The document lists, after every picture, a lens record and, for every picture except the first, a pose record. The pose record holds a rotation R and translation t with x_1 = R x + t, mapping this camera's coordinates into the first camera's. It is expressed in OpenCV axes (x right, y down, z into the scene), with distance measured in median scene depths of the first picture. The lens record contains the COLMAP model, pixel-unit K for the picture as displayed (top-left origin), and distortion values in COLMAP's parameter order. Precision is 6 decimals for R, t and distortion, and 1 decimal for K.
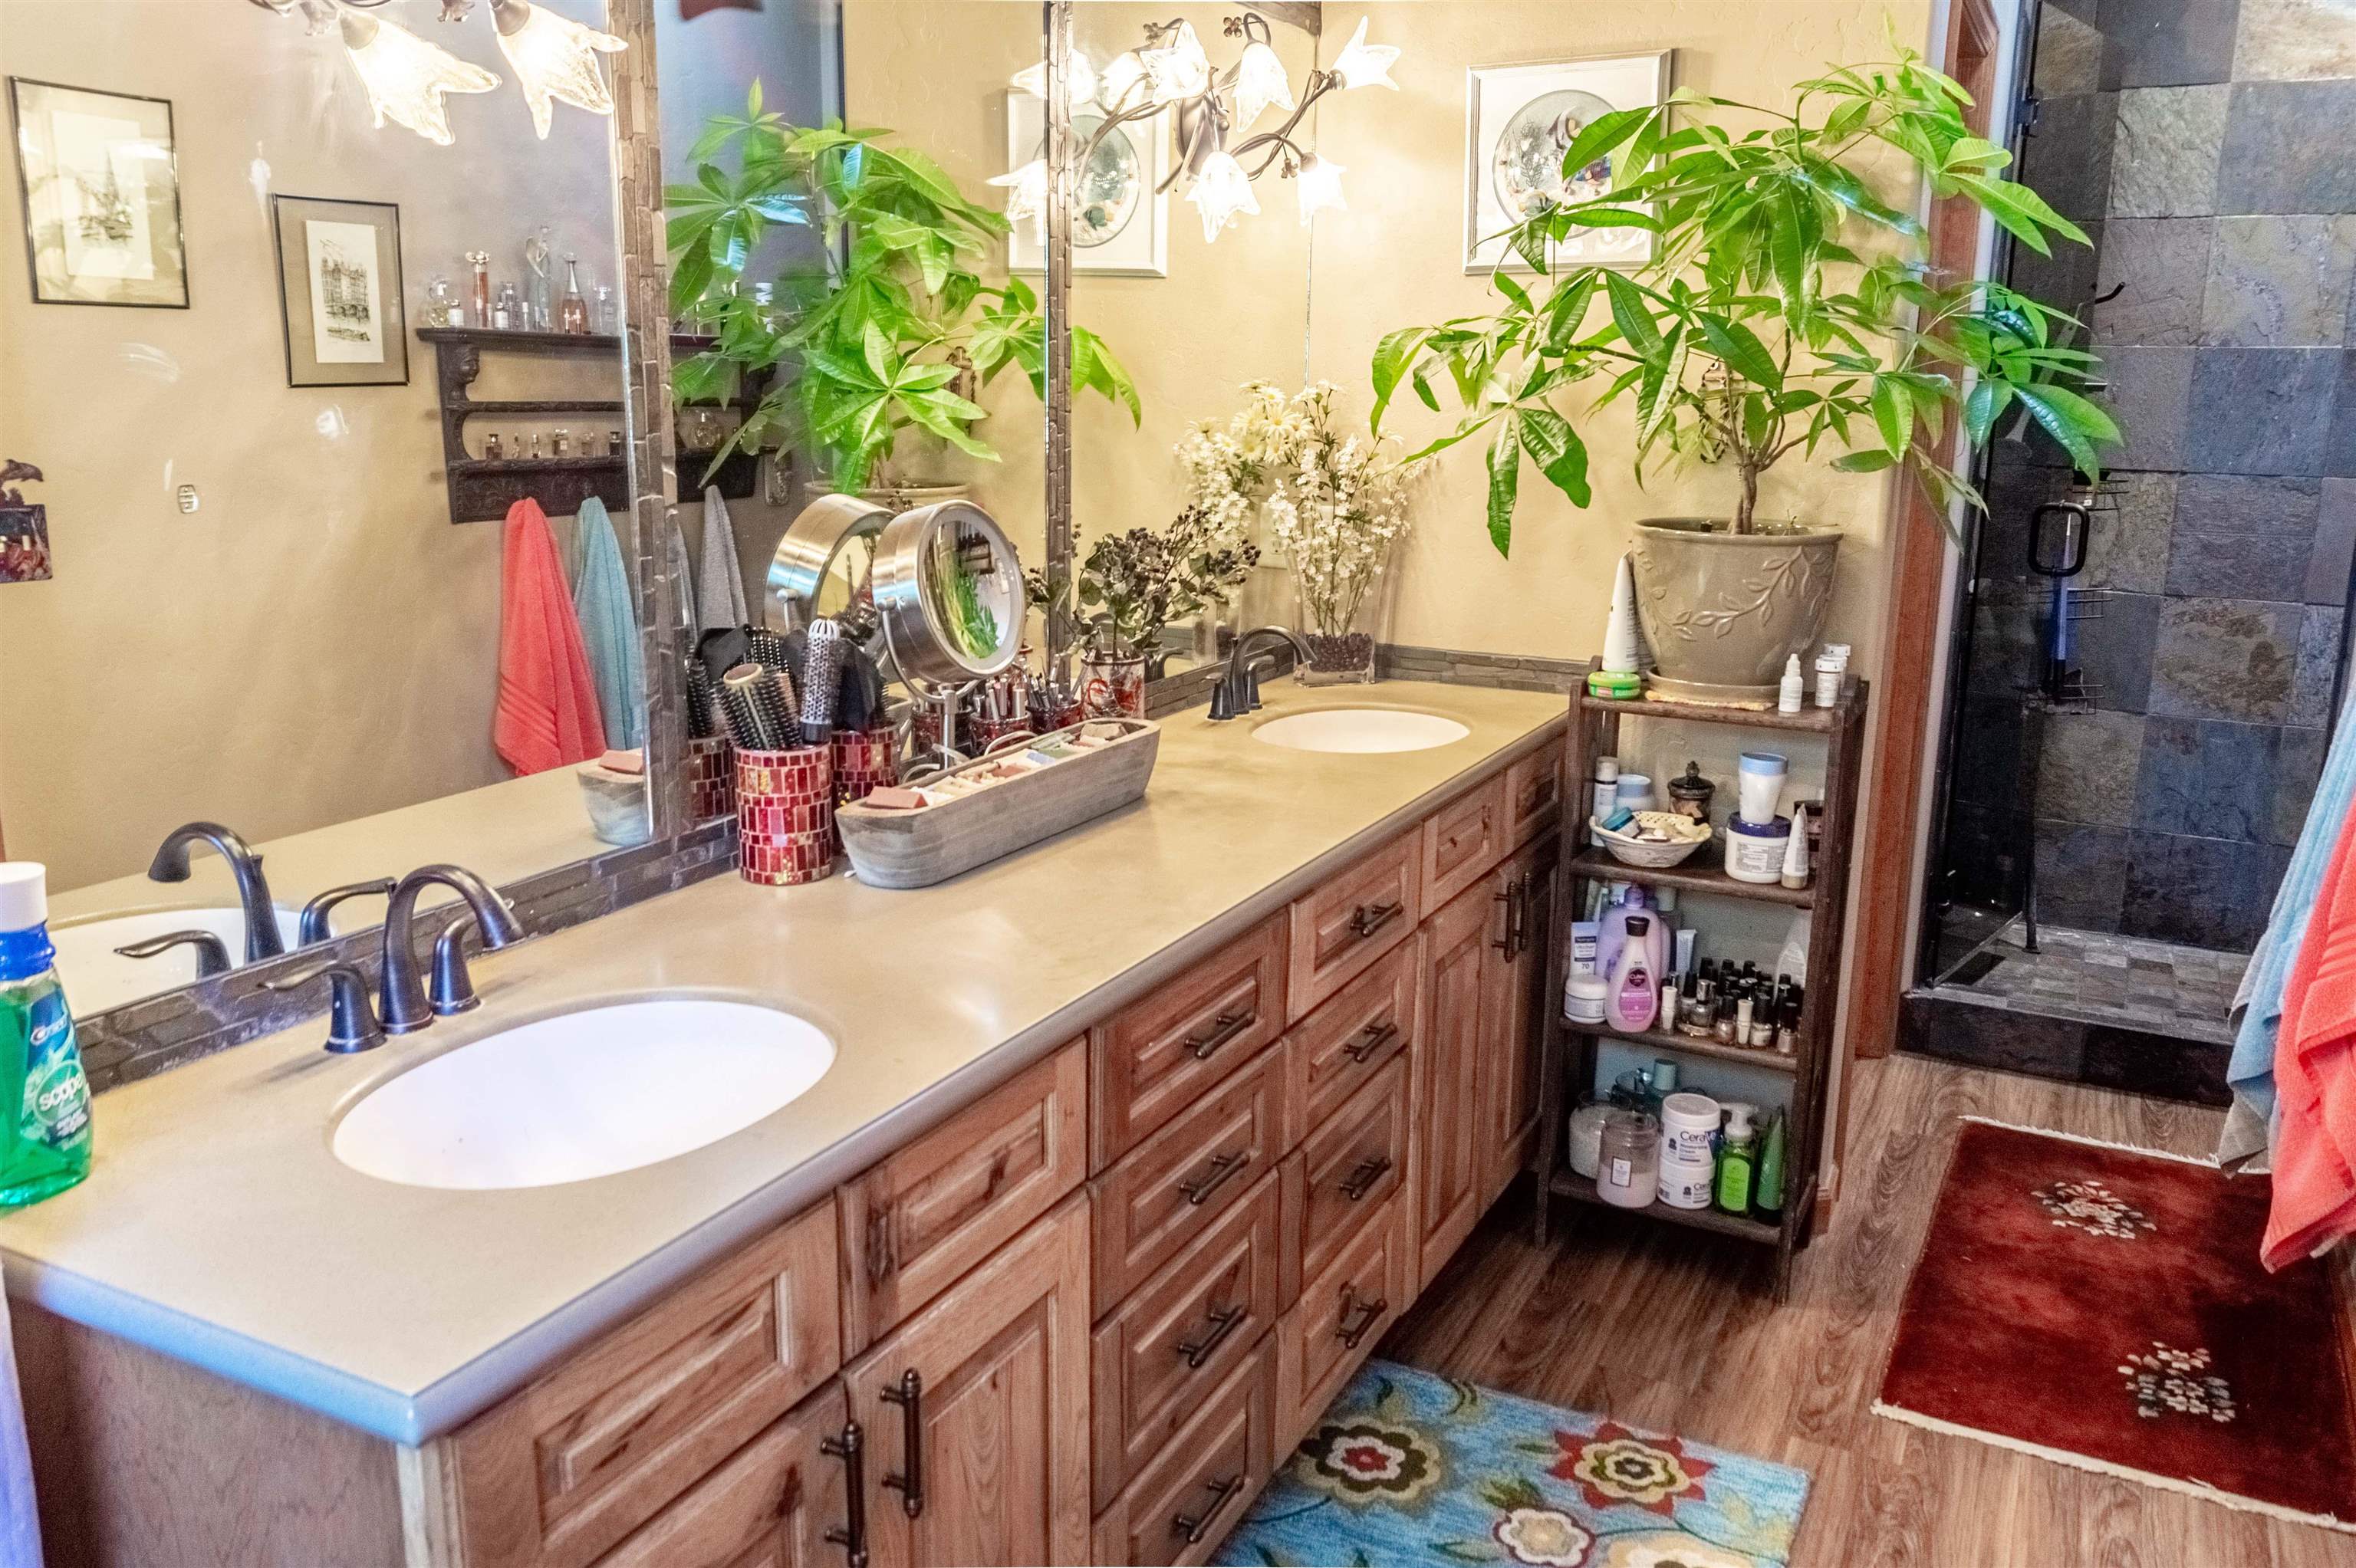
lens RADIAL K [[1904.5, 0, 1178.0], [0, 1904.5, 784.0], [0, 0, 1]] dist [0.012938, 0.005254]
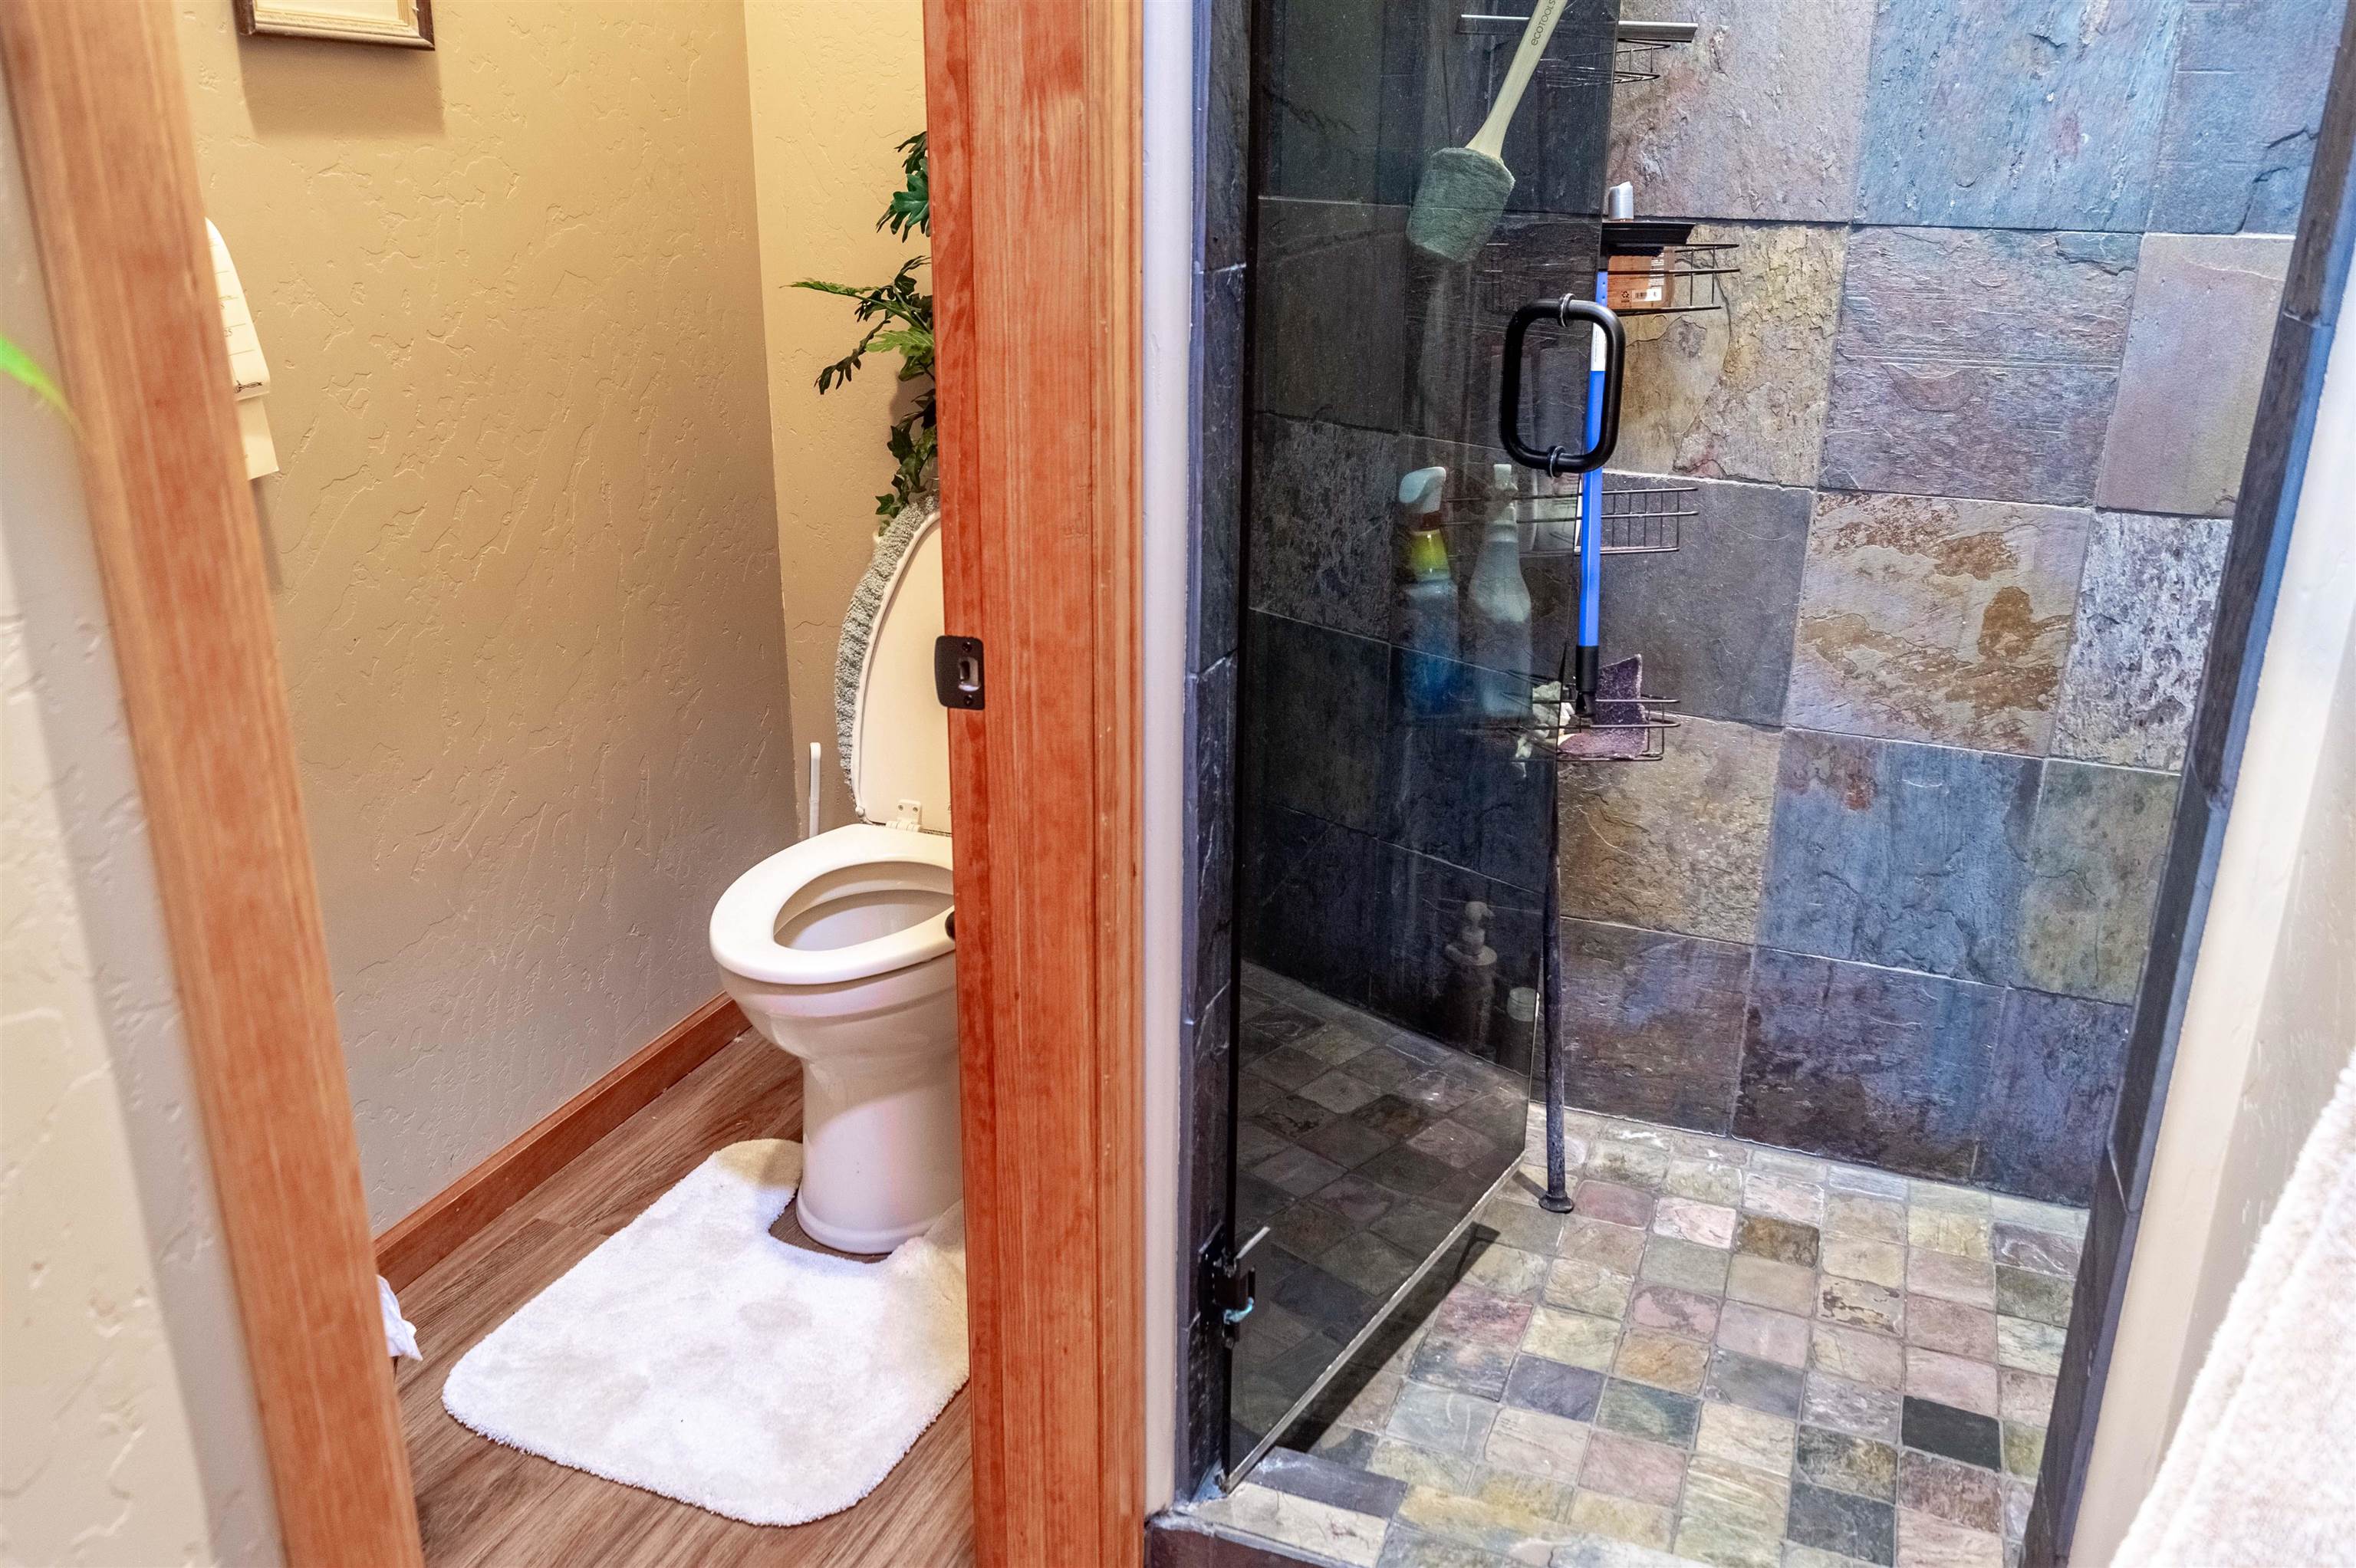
lens RADIAL K [[1904.5, 0, 1178.0], [0, 1904.5, 784.0], [0, 0, 1]] dist [0.012938, 0.005254]
pose [[0.995498, -0.034031, 0.088466, 0.312248], [0.023036, 0.992205, 0.122467, -0.087838], [-0.091944, -0.119878, 0.988522, 0.534759]]
